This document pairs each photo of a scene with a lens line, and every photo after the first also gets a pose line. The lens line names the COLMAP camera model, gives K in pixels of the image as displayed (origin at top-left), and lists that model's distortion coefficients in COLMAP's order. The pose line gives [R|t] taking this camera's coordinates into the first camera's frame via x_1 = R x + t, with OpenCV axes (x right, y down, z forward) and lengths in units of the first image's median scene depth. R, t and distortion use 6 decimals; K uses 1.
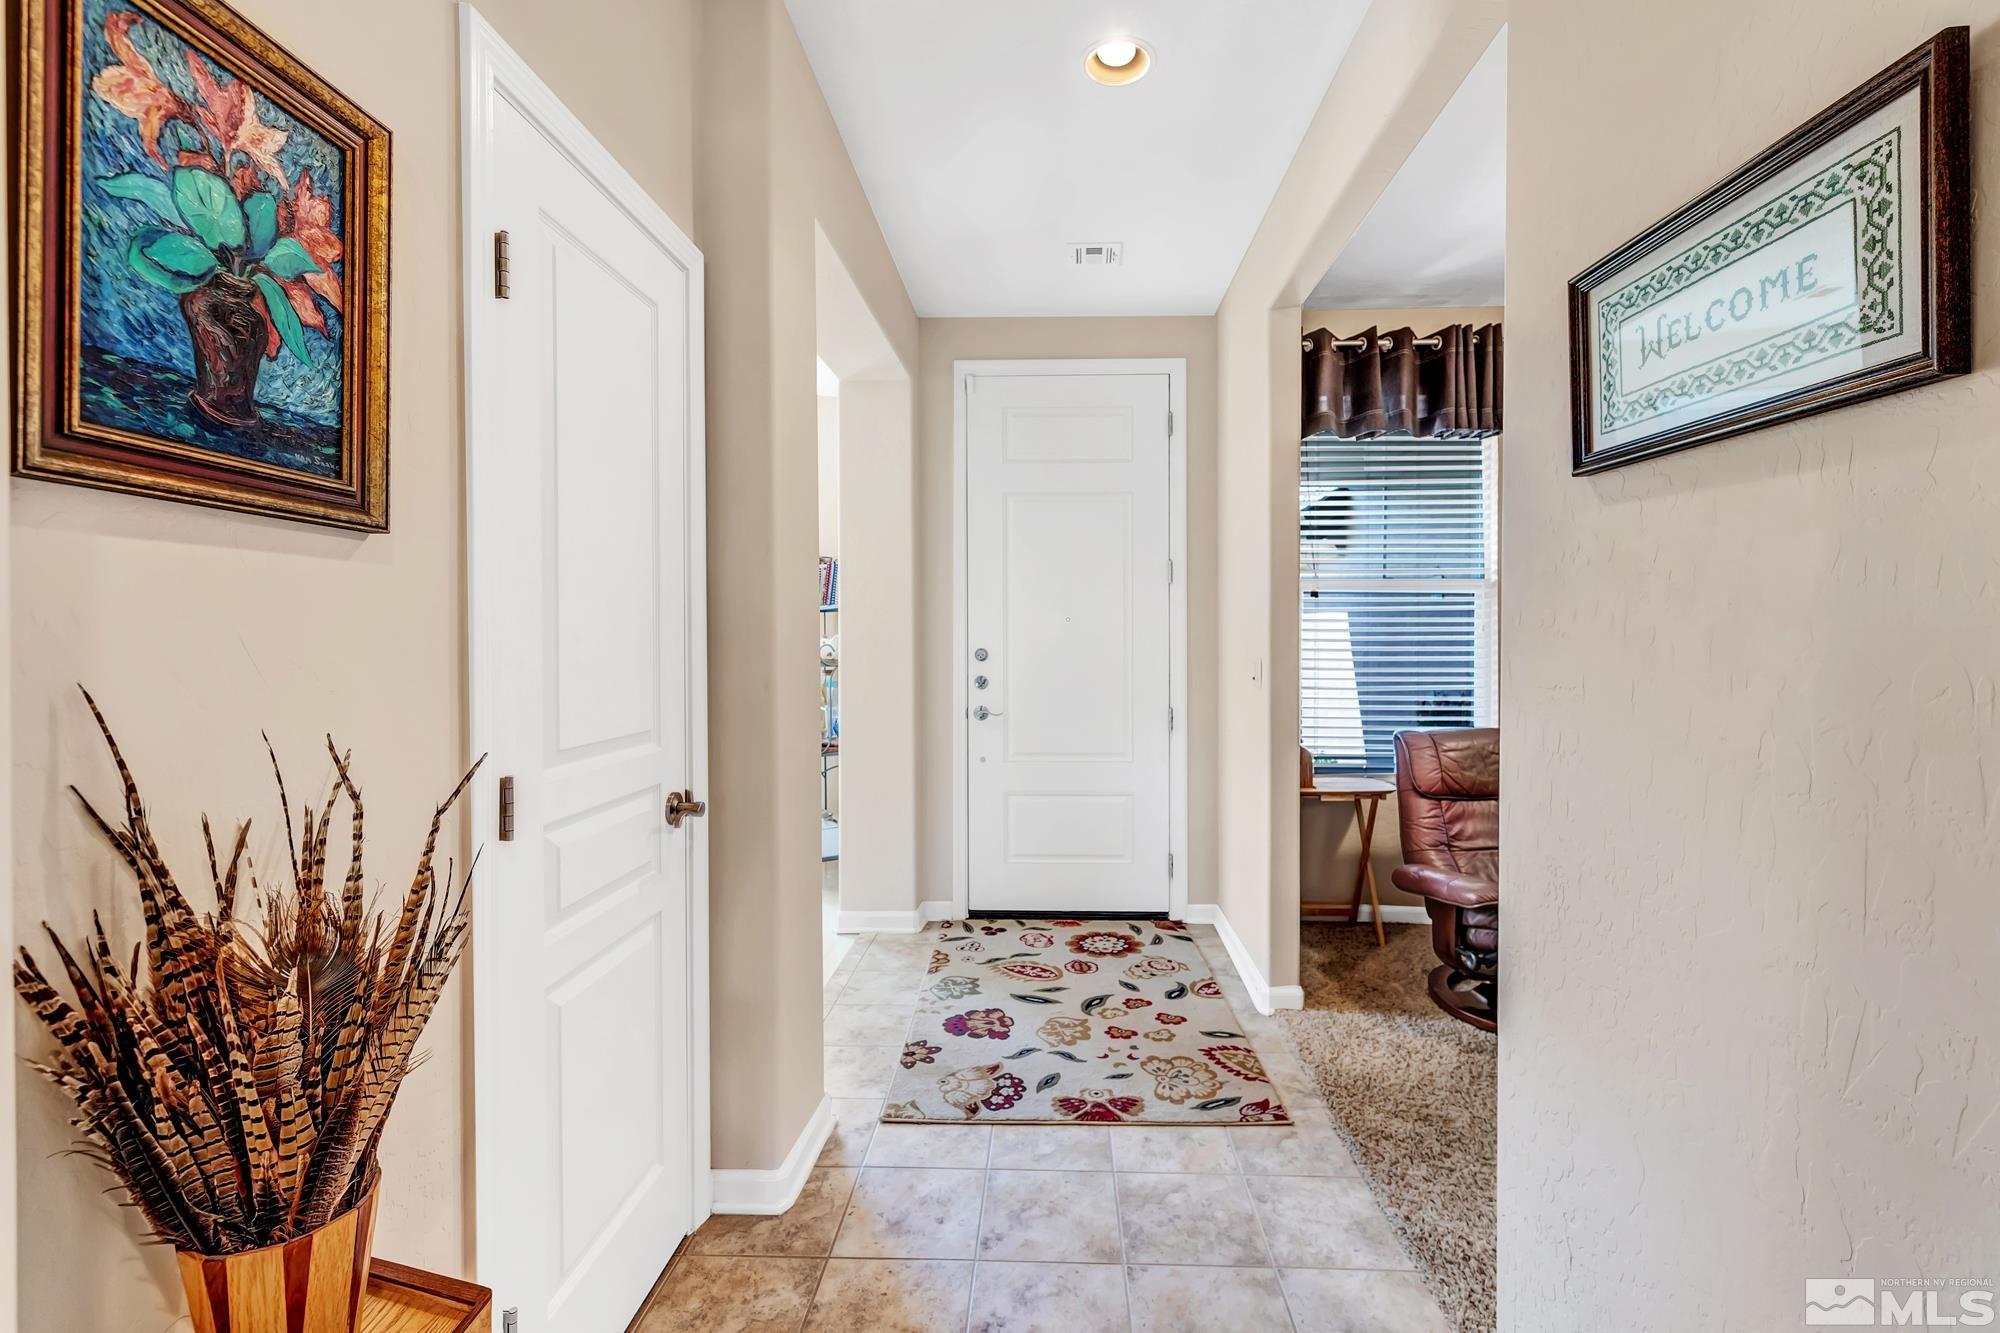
lens RADIAL K [[872.2, 0, 1010.2], [0, 872.2, 647.7], [0, 0, 1]] dist [-0.000613, 0.000660]
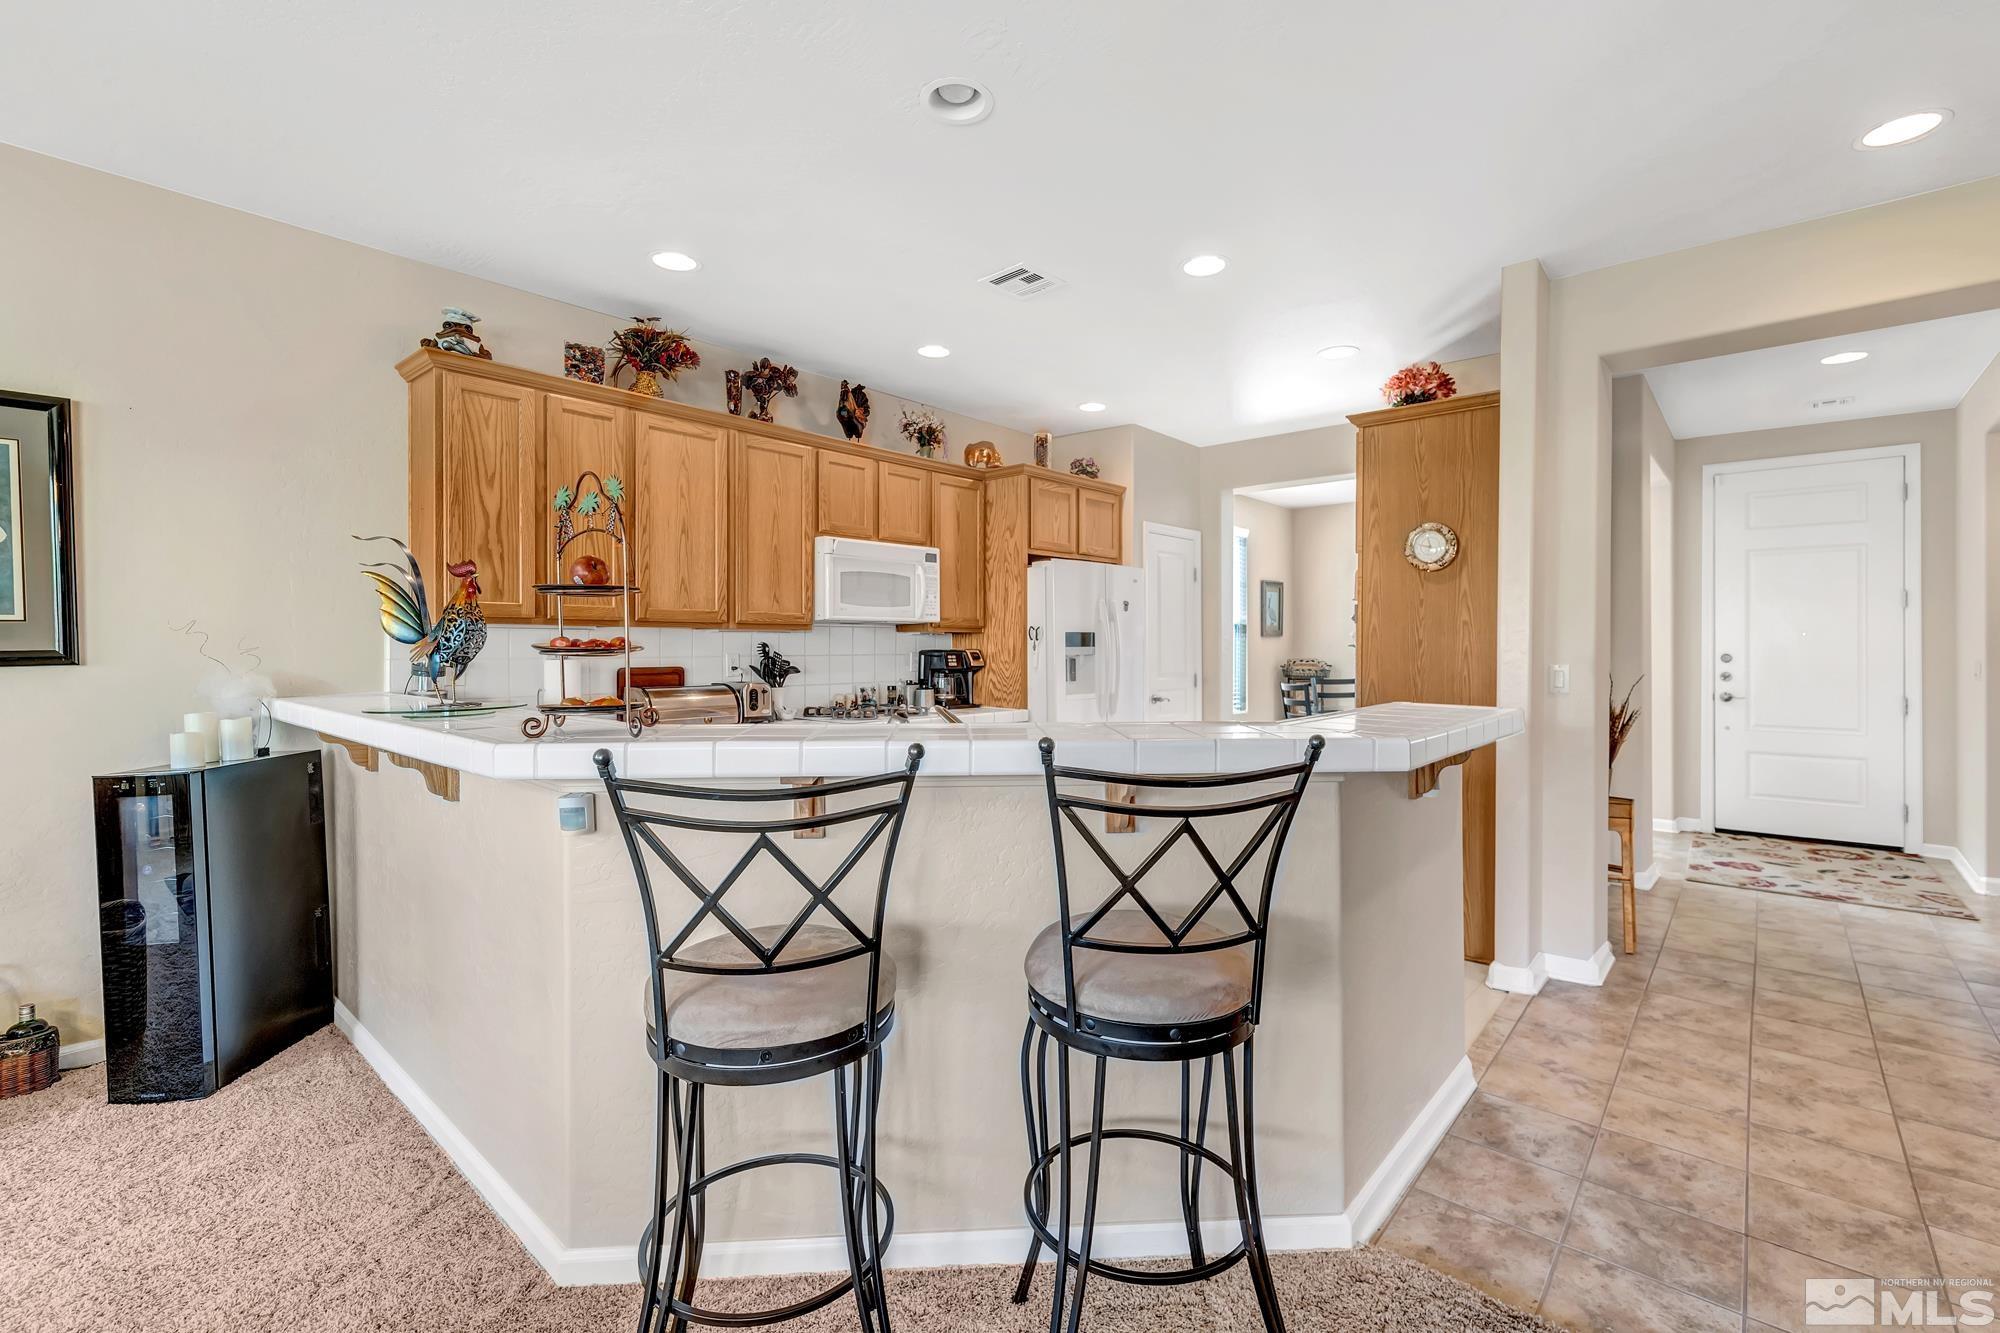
lens RADIAL K [[872.2, 0, 1010.2], [0, 872.2, 647.7], [0, 0, 1]] dist [-0.000613, 0.000660]
pose [[0.787922, 0.000357, -0.615775, -0.080981], [-0.008861, 0.999903, -0.010759, 0.017385], [0.615712, 0.013934, 0.787848, -0.954787]]
